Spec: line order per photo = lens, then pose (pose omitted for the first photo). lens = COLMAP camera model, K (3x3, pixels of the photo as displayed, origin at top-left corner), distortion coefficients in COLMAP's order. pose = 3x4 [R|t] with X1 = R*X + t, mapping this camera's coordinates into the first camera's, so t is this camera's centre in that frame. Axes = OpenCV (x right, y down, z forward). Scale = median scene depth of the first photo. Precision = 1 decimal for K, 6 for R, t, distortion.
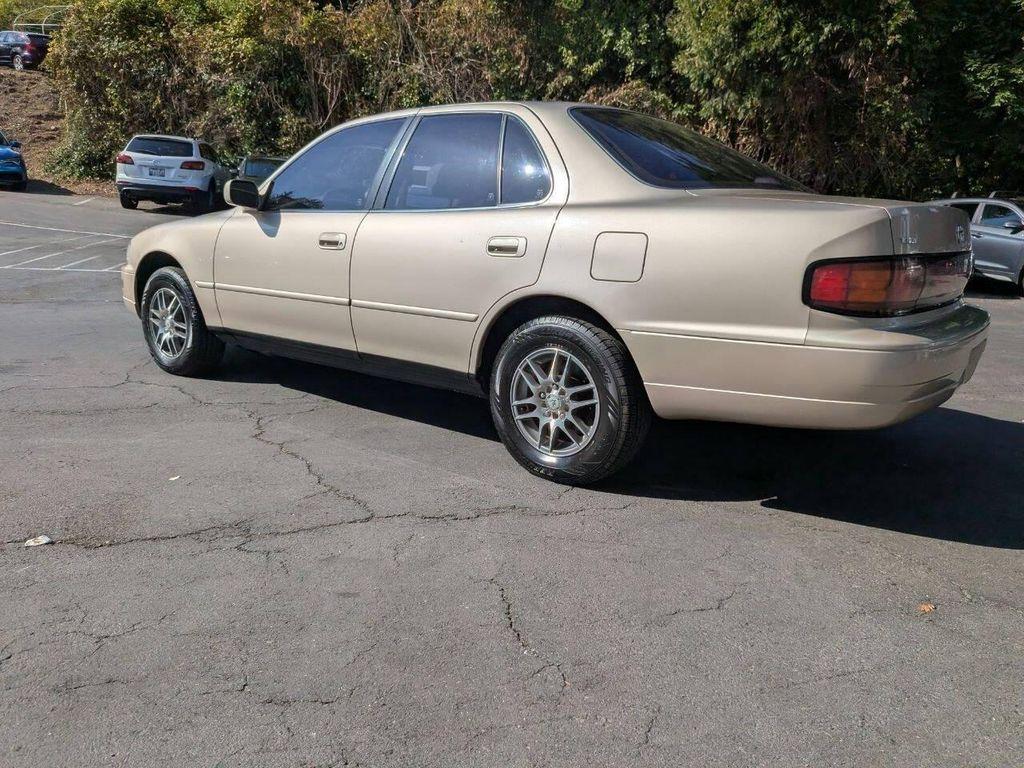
lens RADIAL K [[756.4, 0, 511.7], [0, 756.4, 401.2], [0, 0, 1]] dist [0.007356, -0.006034]
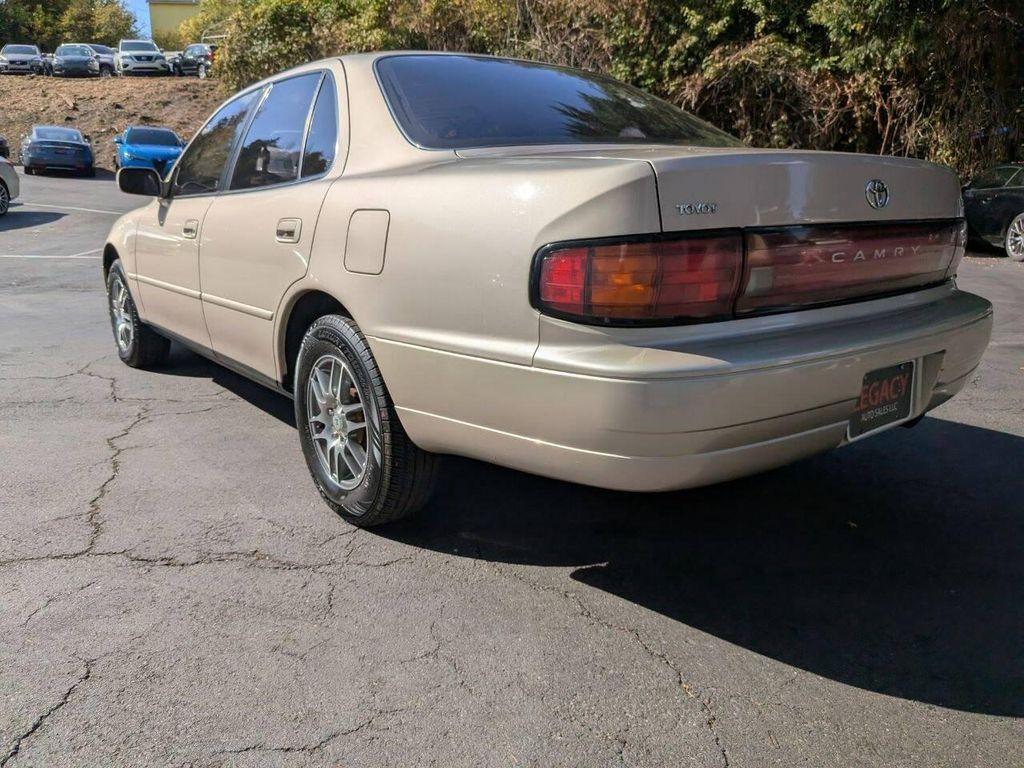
lens RADIAL K [[749.0, 0, 486.3], [0, 749.0, 382.3], [0, 0, 1]] dist [0.006010, -0.011760]
pose [[0.967675, 0.023555, -0.251097, 0.079780], [-0.022057, 0.999718, 0.008777, -0.009983], [0.251233, -0.002955, 0.967922, 0.051546]]
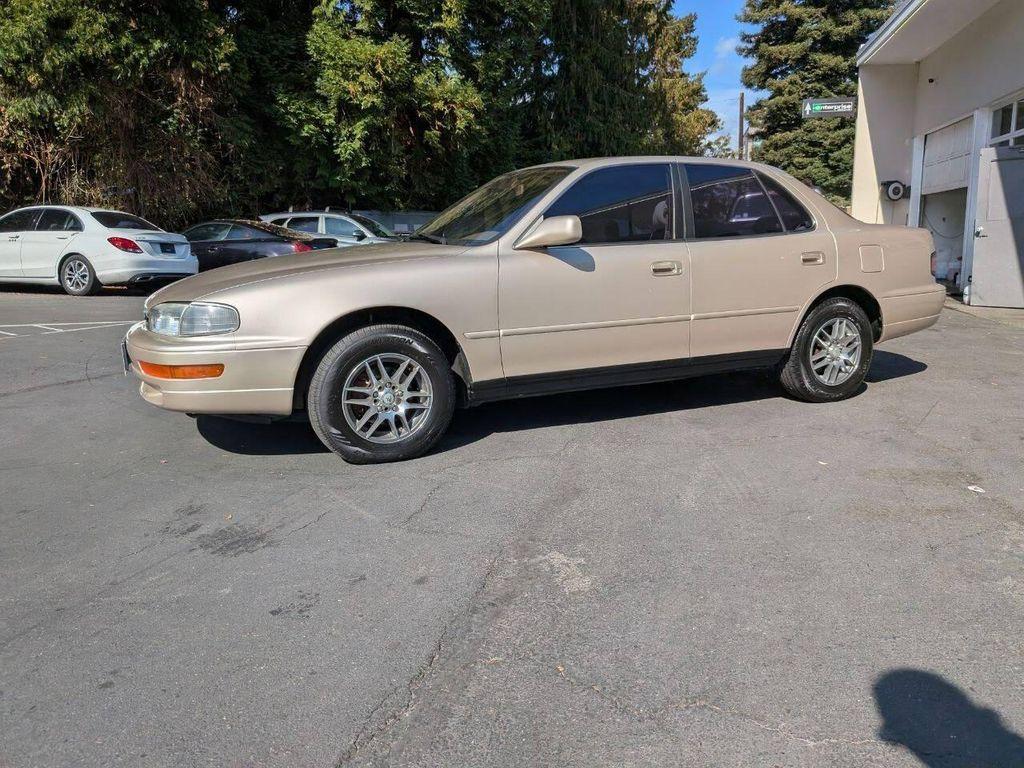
lens RADIAL K [[808.4, 0, 512.0], [0, 808.4, 384.0], [0, 0, 1]] dist [0.006134, -0.003247]
pose [[0.444226, -0.199014, 0.873531, -0.343075], [0.238739, 0.966056, 0.098685, -0.051553], [-0.863520, 0.164708, 0.476659, 0.152238]]
